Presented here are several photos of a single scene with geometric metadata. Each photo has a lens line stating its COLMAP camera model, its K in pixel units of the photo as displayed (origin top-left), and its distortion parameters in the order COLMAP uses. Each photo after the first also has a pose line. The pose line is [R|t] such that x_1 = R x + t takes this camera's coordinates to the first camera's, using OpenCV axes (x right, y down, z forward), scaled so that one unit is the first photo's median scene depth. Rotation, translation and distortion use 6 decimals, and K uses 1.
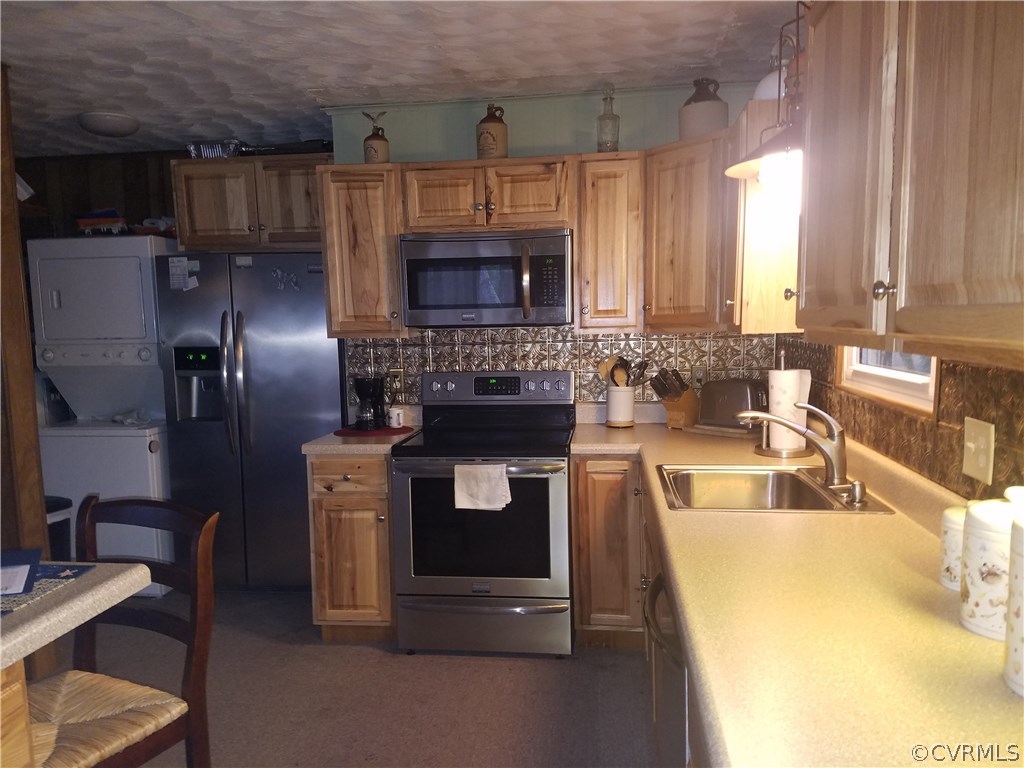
lens RADIAL K [[774.3, 0, 509.8], [0, 774.3, 409.3], [0, 0, 1]] dist [0.195704, -0.306257]
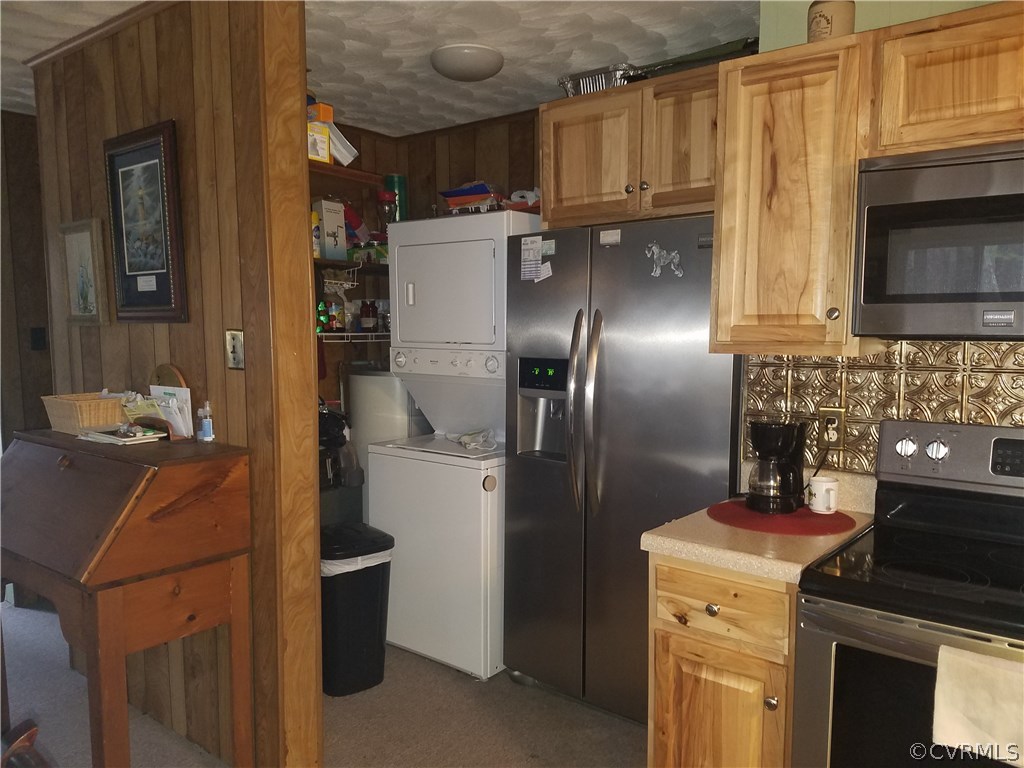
lens RADIAL K [[774.3, 0, 509.8], [0, 774.3, 409.3], [0, 0, 1]] dist [0.195704, -0.306257]
pose [[0.848563, 0.077099, -0.523446, -0.041842], [-0.075840, 0.996834, 0.023879, -0.046962], [0.523630, 0.019435, 0.851724, 0.380752]]
